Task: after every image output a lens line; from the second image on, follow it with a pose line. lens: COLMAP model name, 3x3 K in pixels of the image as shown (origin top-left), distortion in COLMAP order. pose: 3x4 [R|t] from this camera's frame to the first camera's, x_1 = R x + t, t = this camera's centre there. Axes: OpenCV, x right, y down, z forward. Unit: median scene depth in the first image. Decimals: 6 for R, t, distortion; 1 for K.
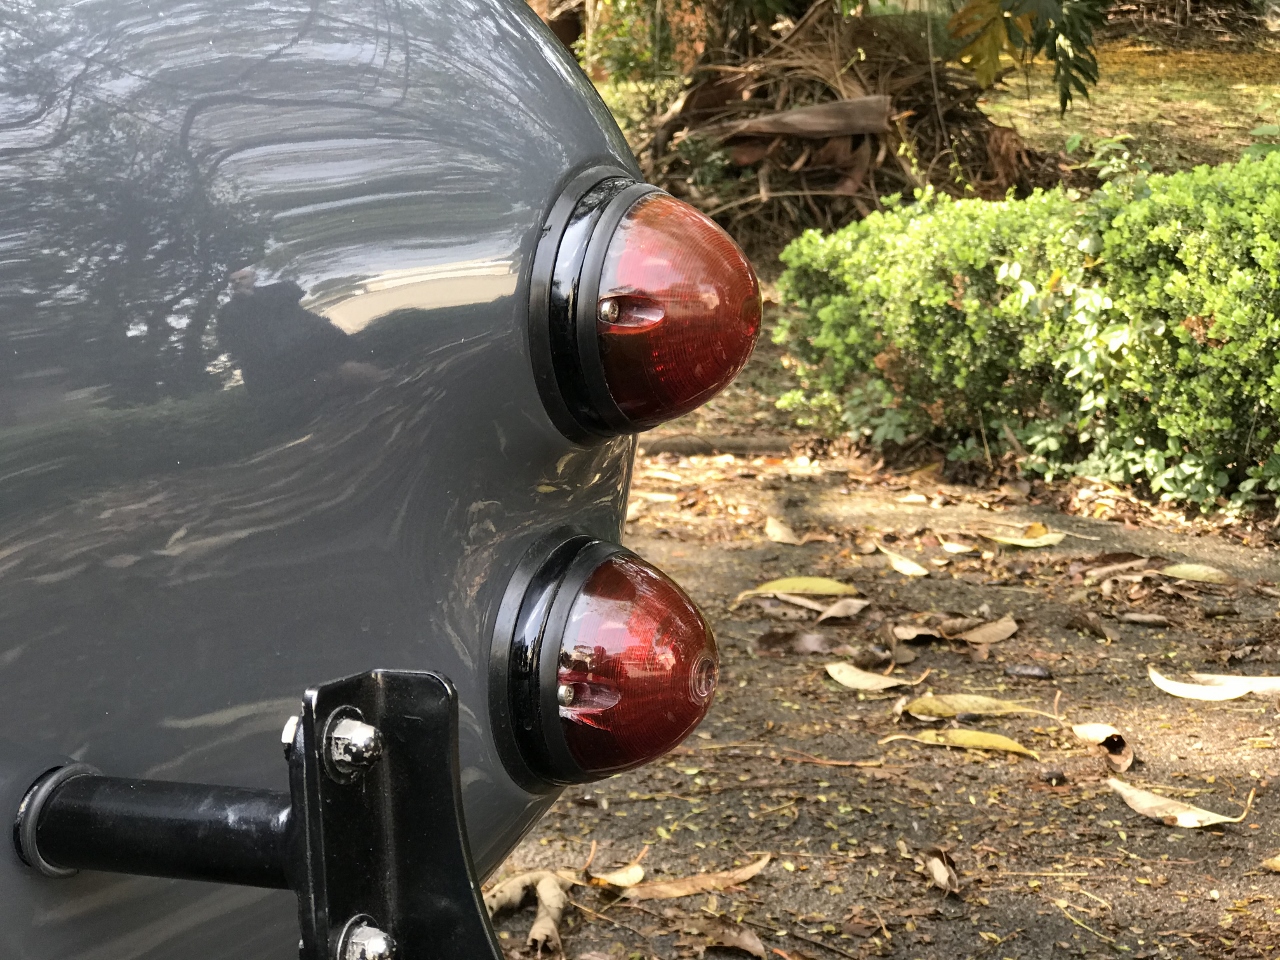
lens RADIAL K [[2106.7, 0, 639.5], [0, 2106.7, 476.8], [0, 0, 1]] dist [0.026602, 0.000000]
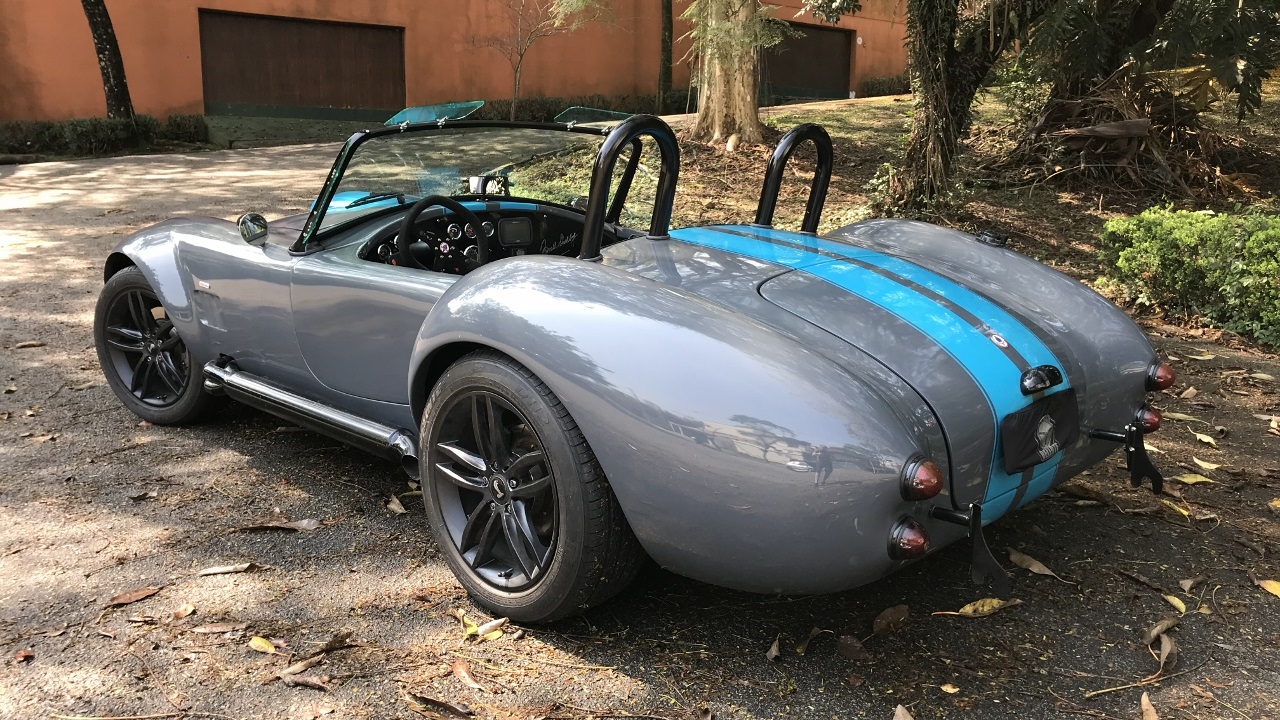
lens RADIAL K [[1031.8, 0, 635.0], [0, 1031.8, 371.3], [0, 0, 1]] dist [0.010008, 0.008296]
pose [[0.949698, 0.089243, -0.300181, -0.101229], [-0.054224, 0.990919, 0.123045, -0.067981], [0.308436, -0.100579, 0.945913, -0.474506]]
